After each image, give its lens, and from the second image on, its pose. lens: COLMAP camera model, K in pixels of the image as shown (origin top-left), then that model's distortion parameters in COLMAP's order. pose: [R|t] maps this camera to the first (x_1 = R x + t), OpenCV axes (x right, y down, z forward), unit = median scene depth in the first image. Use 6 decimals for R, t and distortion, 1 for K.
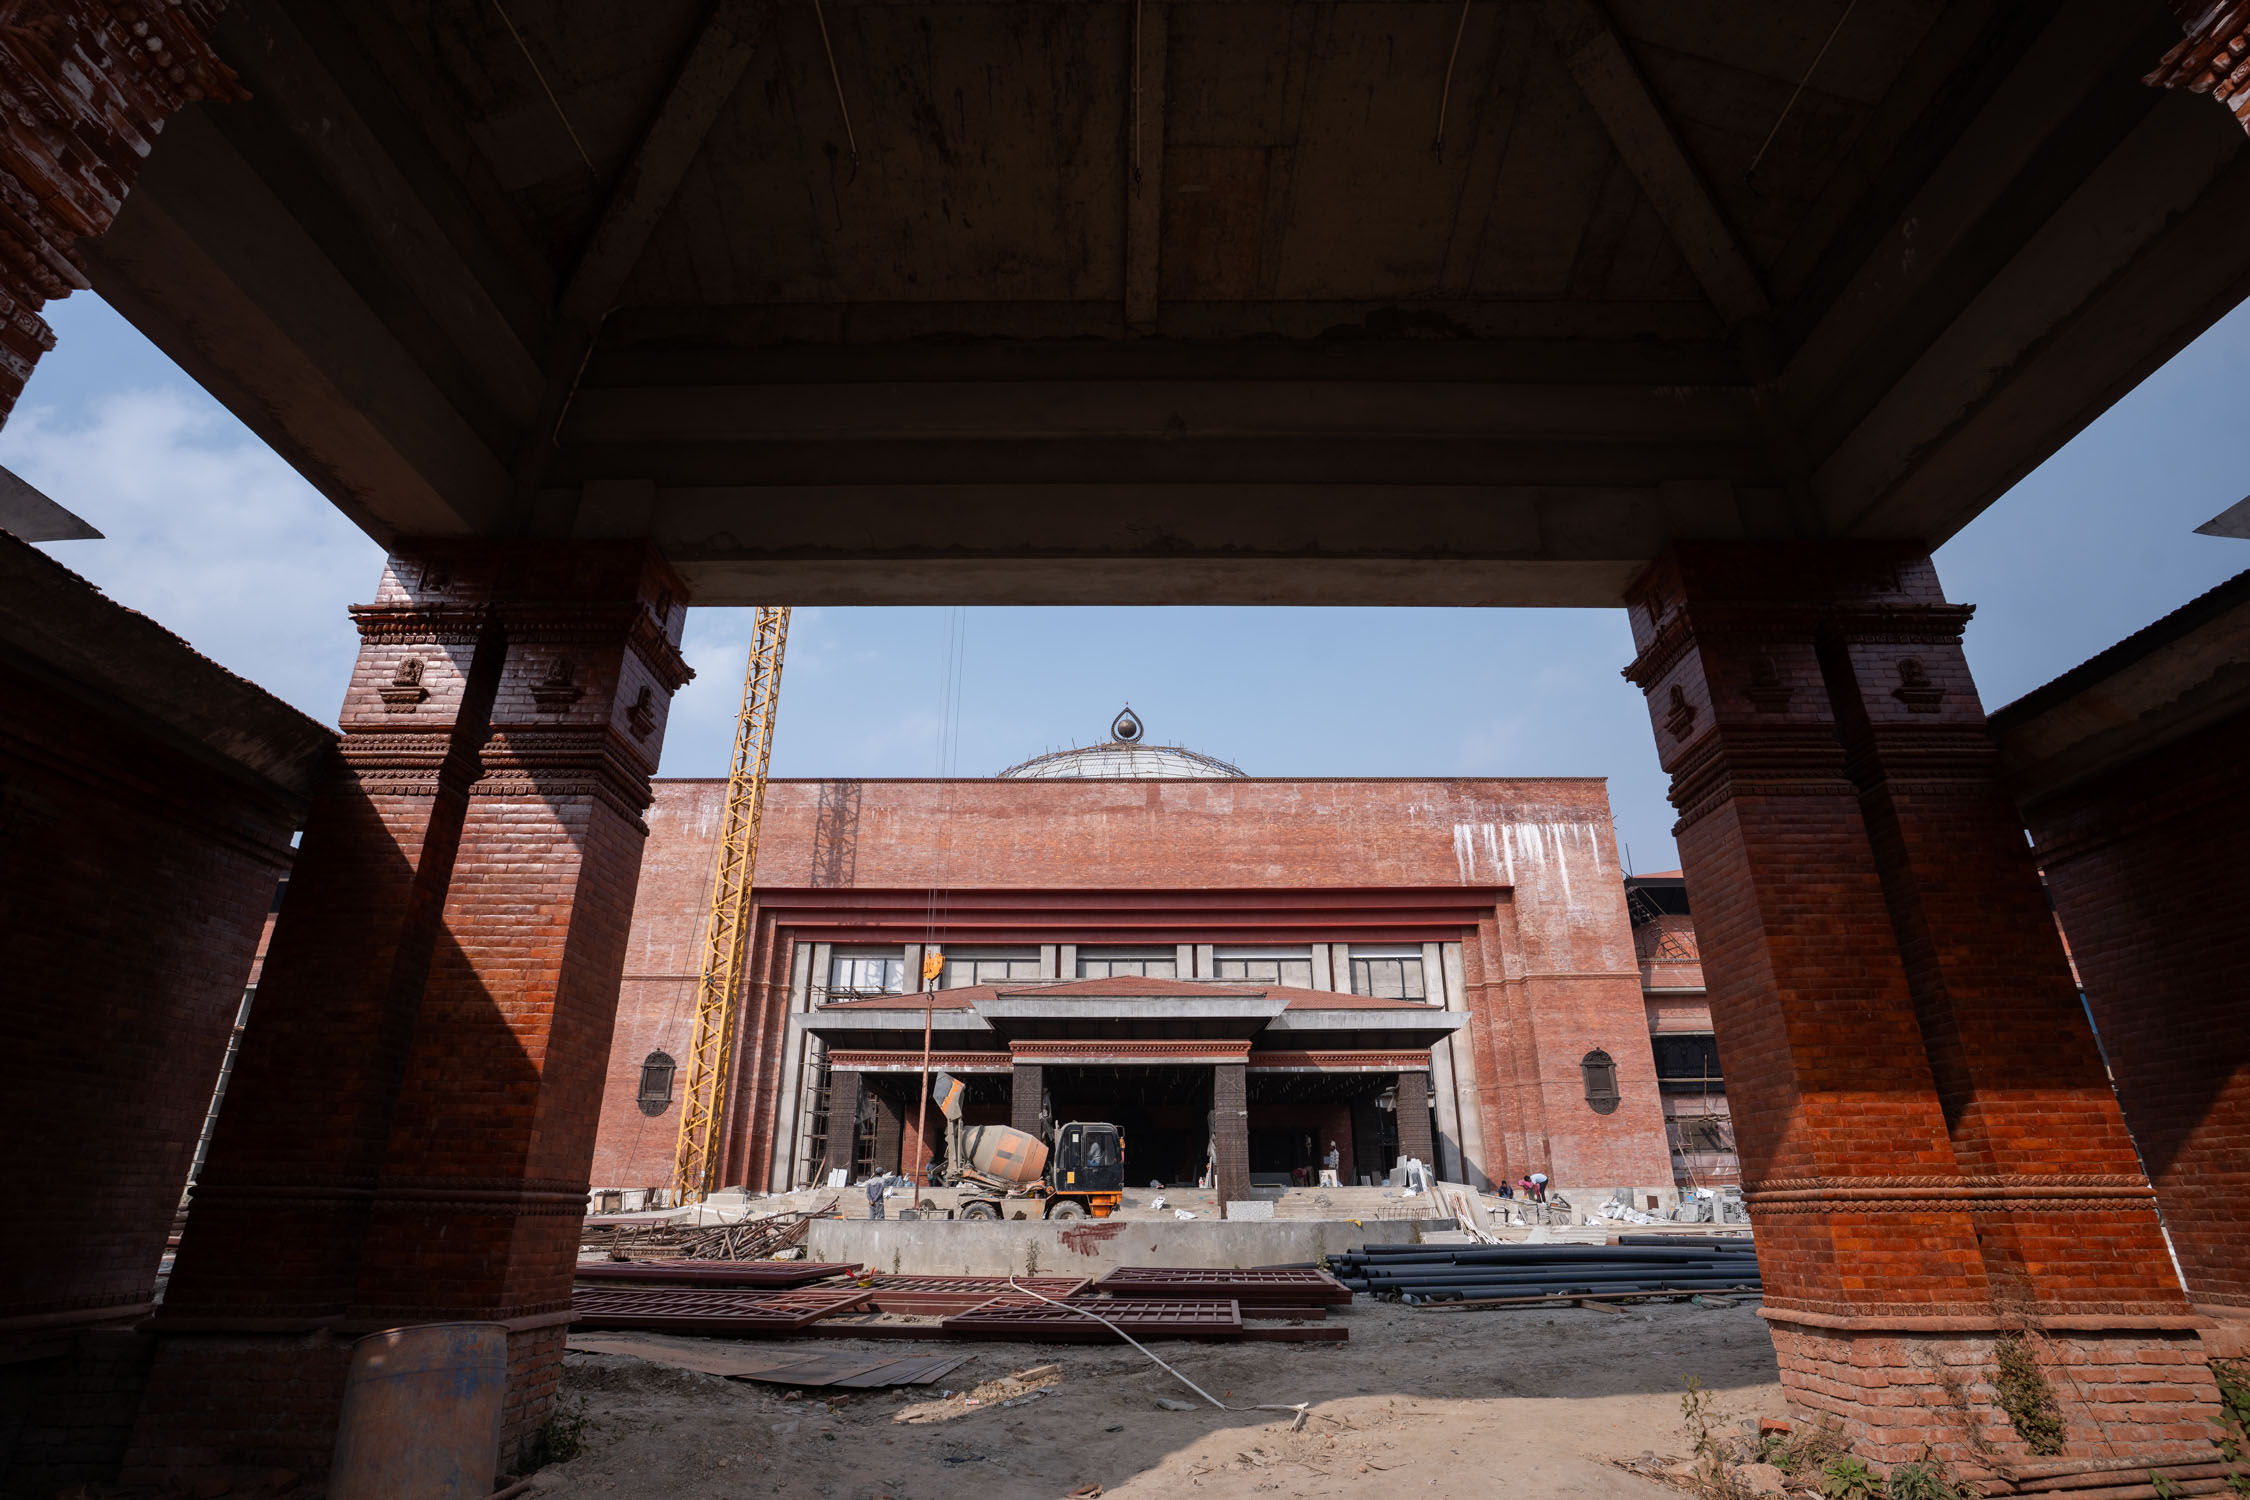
lens RADIAL K [[1116.5, 0, 1109.7], [0, 1116.5, 738.3], [0, 0, 1]] dist [-0.044963, 0.021560]
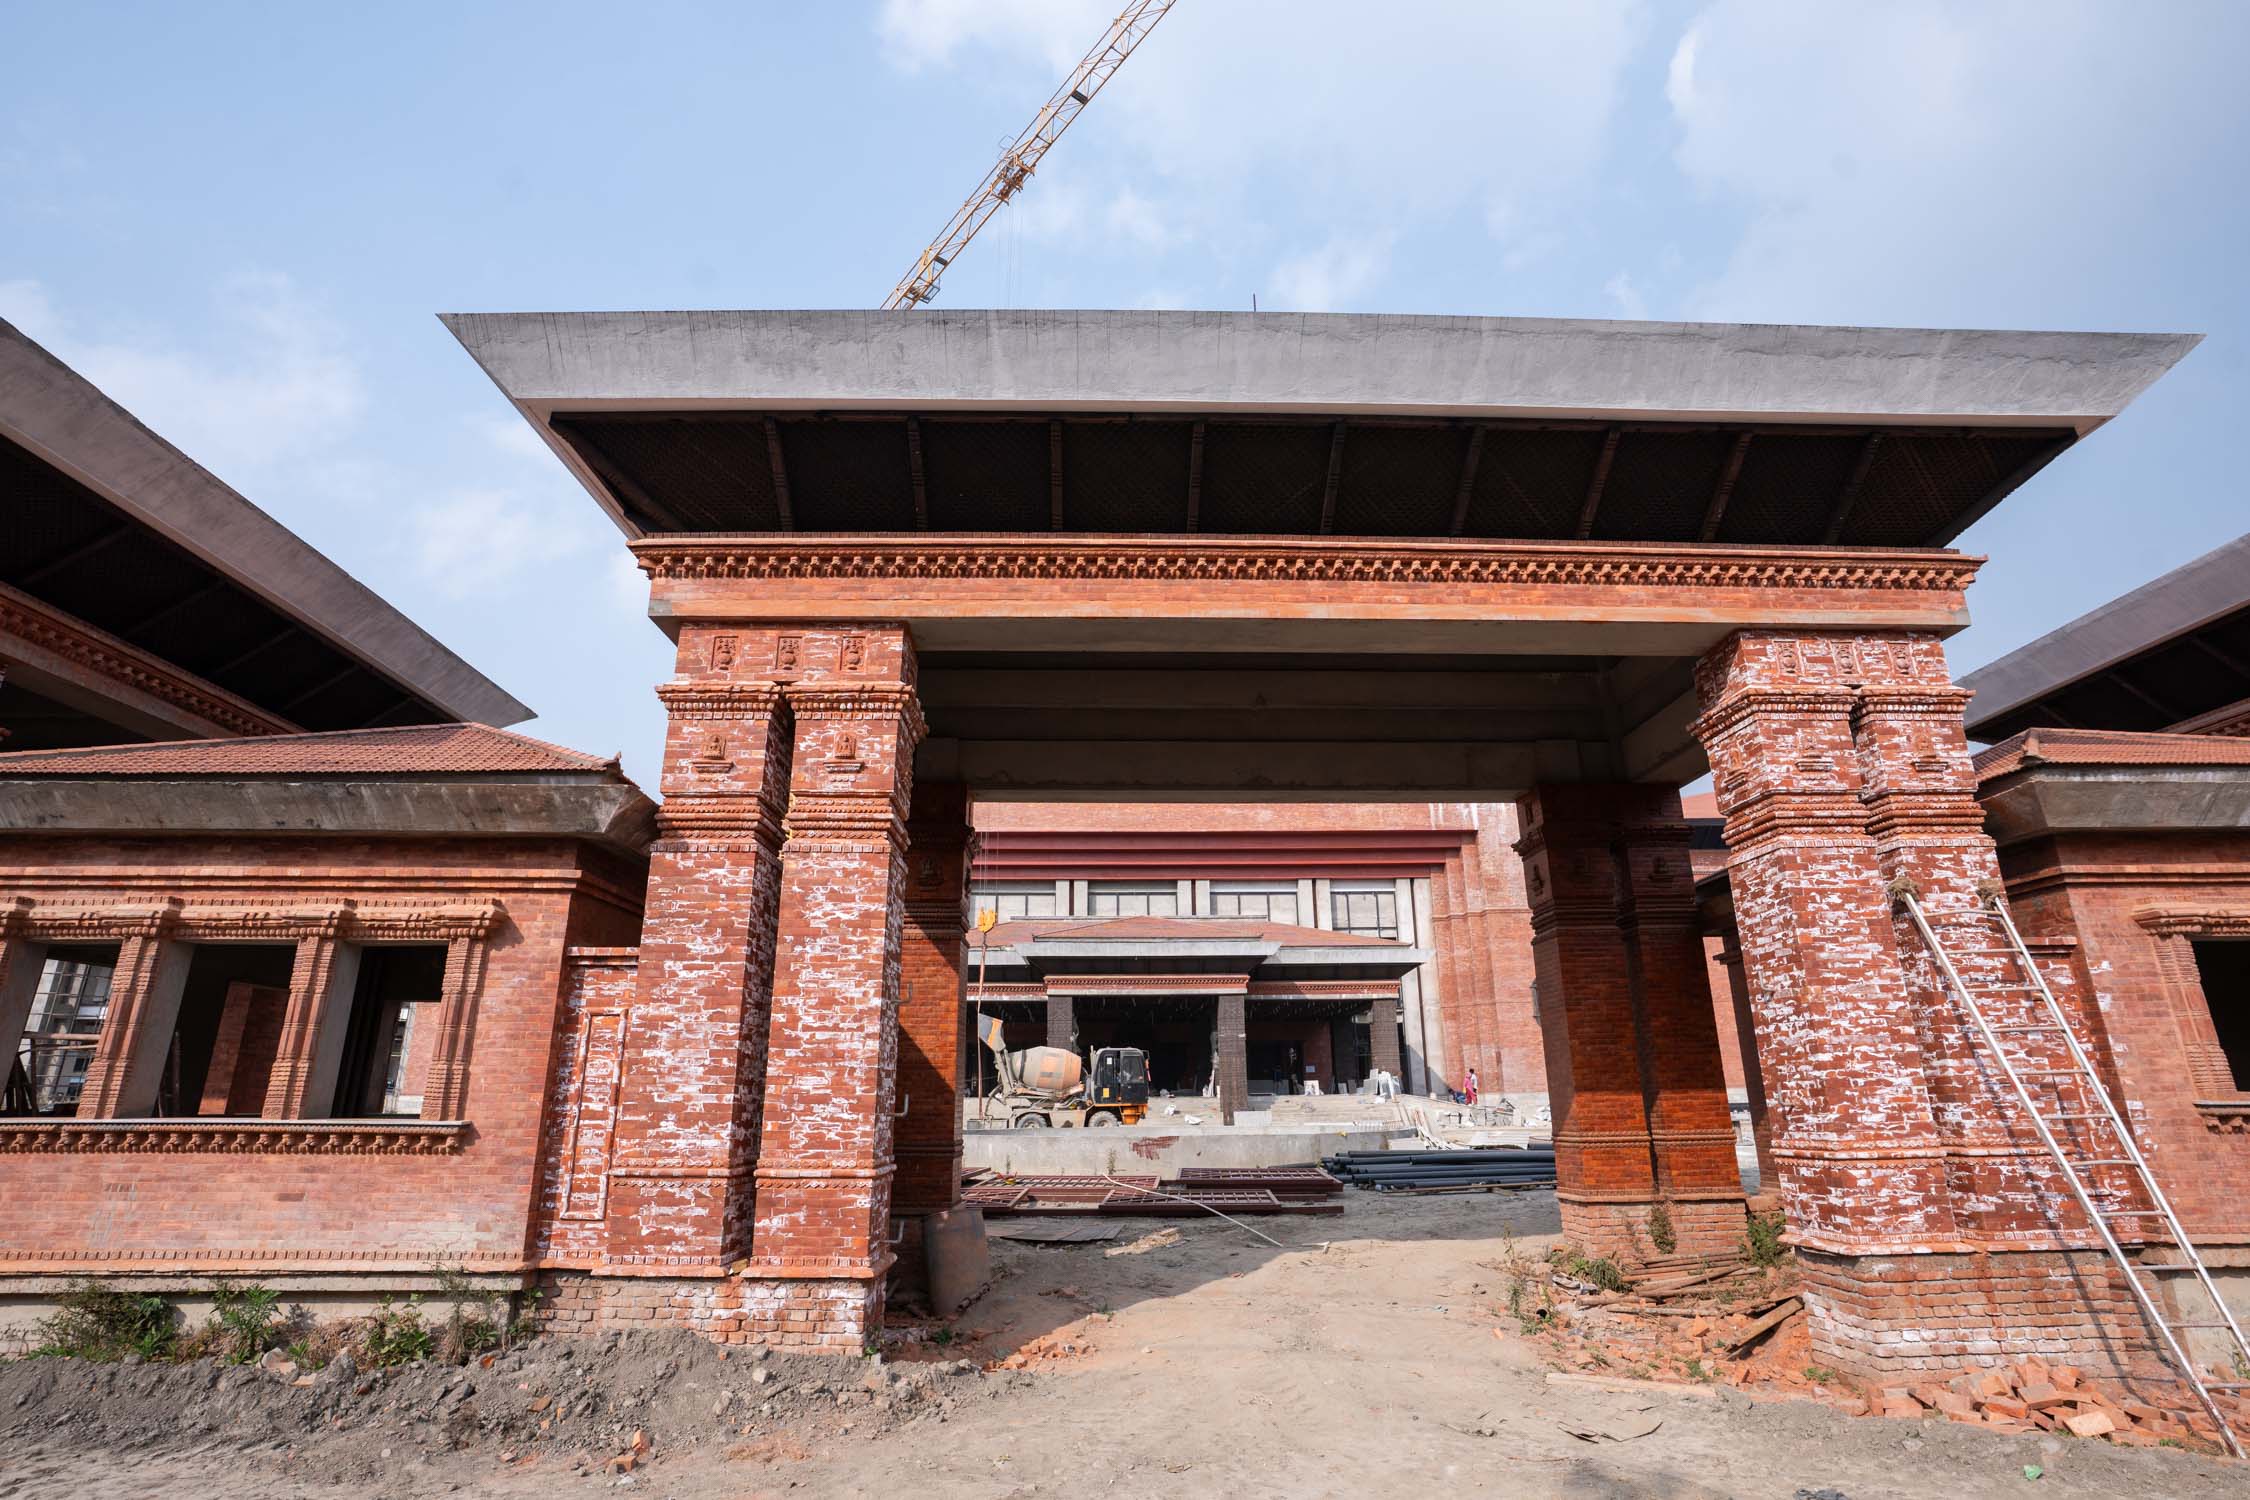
lens RADIAL K [[1116.5, 0, 1127.1], [0, 1116.5, 742.7], [0, 0, 1]] dist [-0.044963, 0.021560]
pose [[0.999436, 0.002206, 0.033497, -0.054936], [-0.005178, 0.996025, 0.088919, -0.100254], [-0.033168, -0.089043, 0.995475, -0.192022]]
